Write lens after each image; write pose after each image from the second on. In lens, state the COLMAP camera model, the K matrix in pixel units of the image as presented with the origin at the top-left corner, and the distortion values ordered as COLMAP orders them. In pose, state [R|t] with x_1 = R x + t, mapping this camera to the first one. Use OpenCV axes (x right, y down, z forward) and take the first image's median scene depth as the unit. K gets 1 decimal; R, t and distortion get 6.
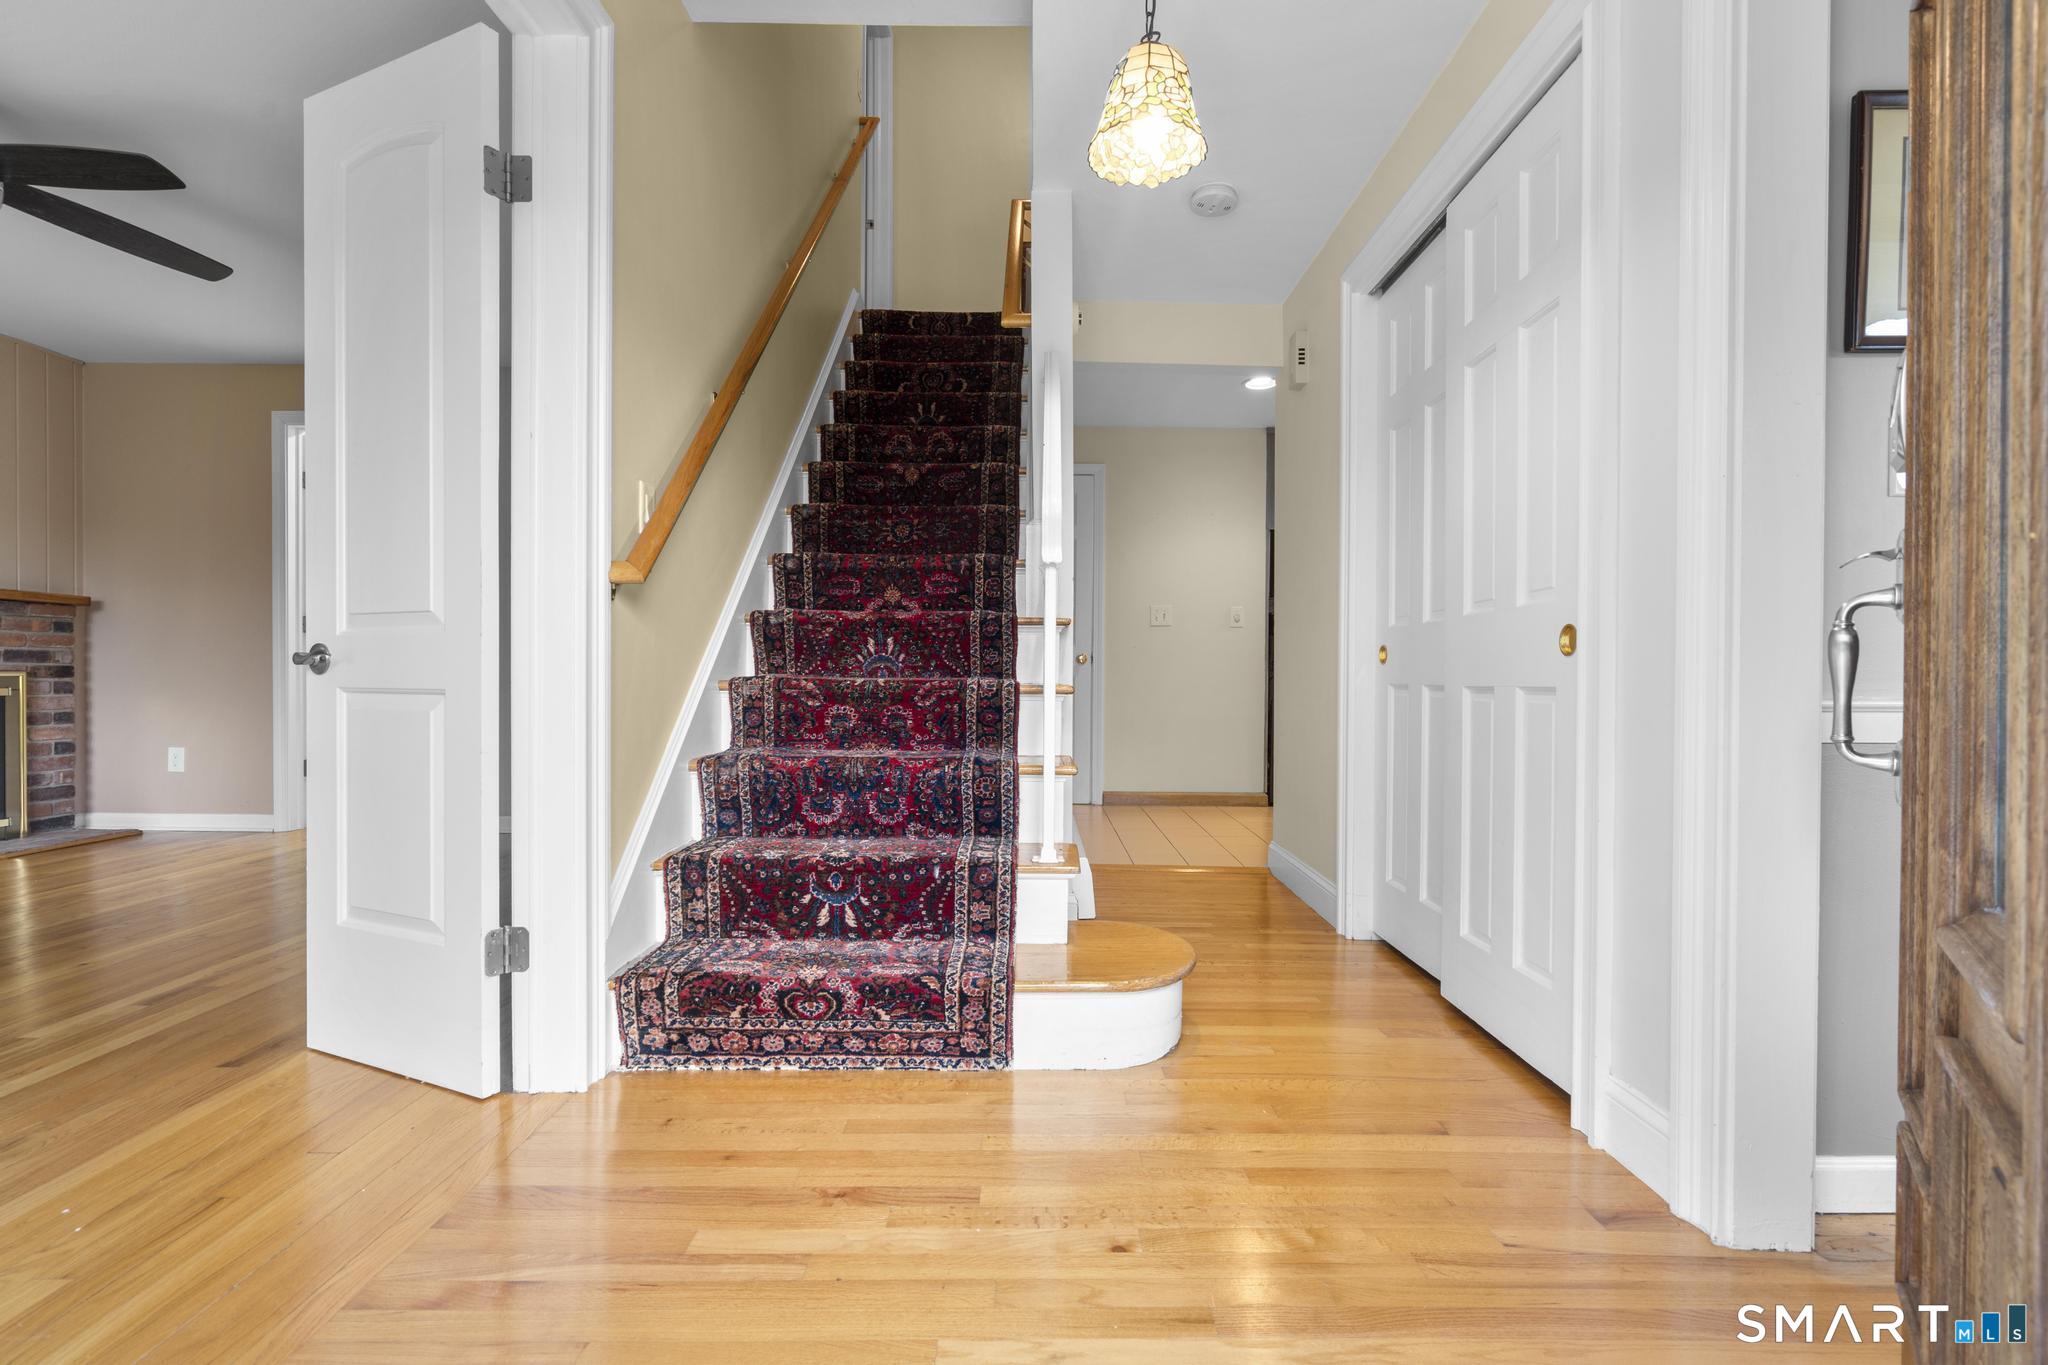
lens RADIAL K [[922.1, 0, 1042.3], [0, 922.1, 675.8], [0, 0, 1]] dist [-0.004723, 0.001701]
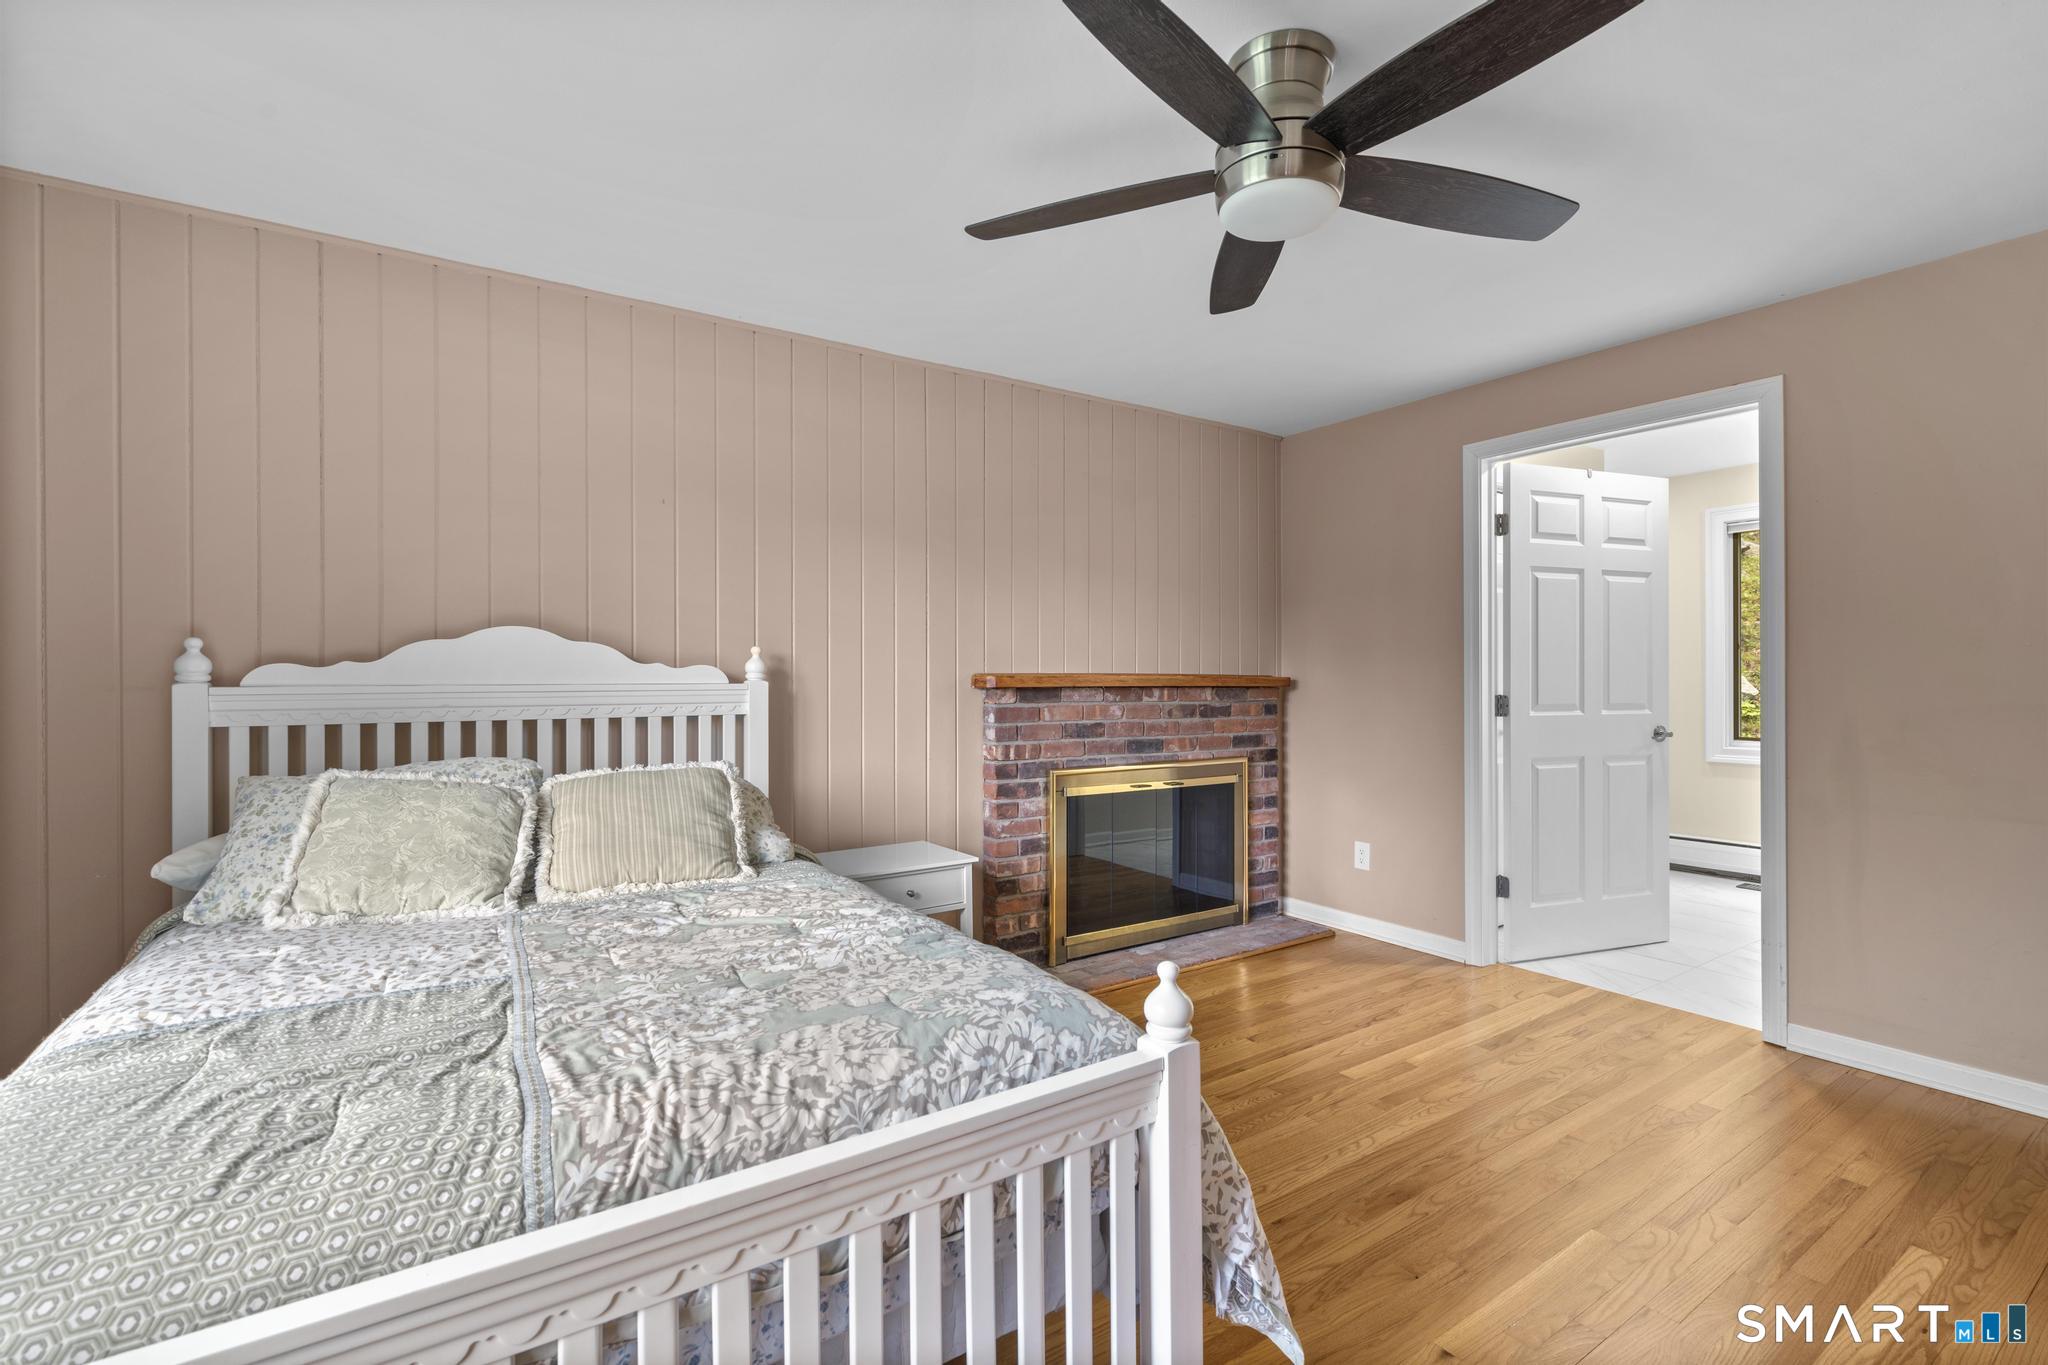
lens RADIAL K [[922.1, 0, 1023.6], [0, 922.1, 683.3], [0, 0, 1]] dist [-0.004723, 0.001701]
pose [[0.551924, -0.002974, -0.833889, -0.389131], [-0.001042, 0.999990, -0.004256, -0.076930], [0.833894, 0.003218, 0.551915, 0.235385]]
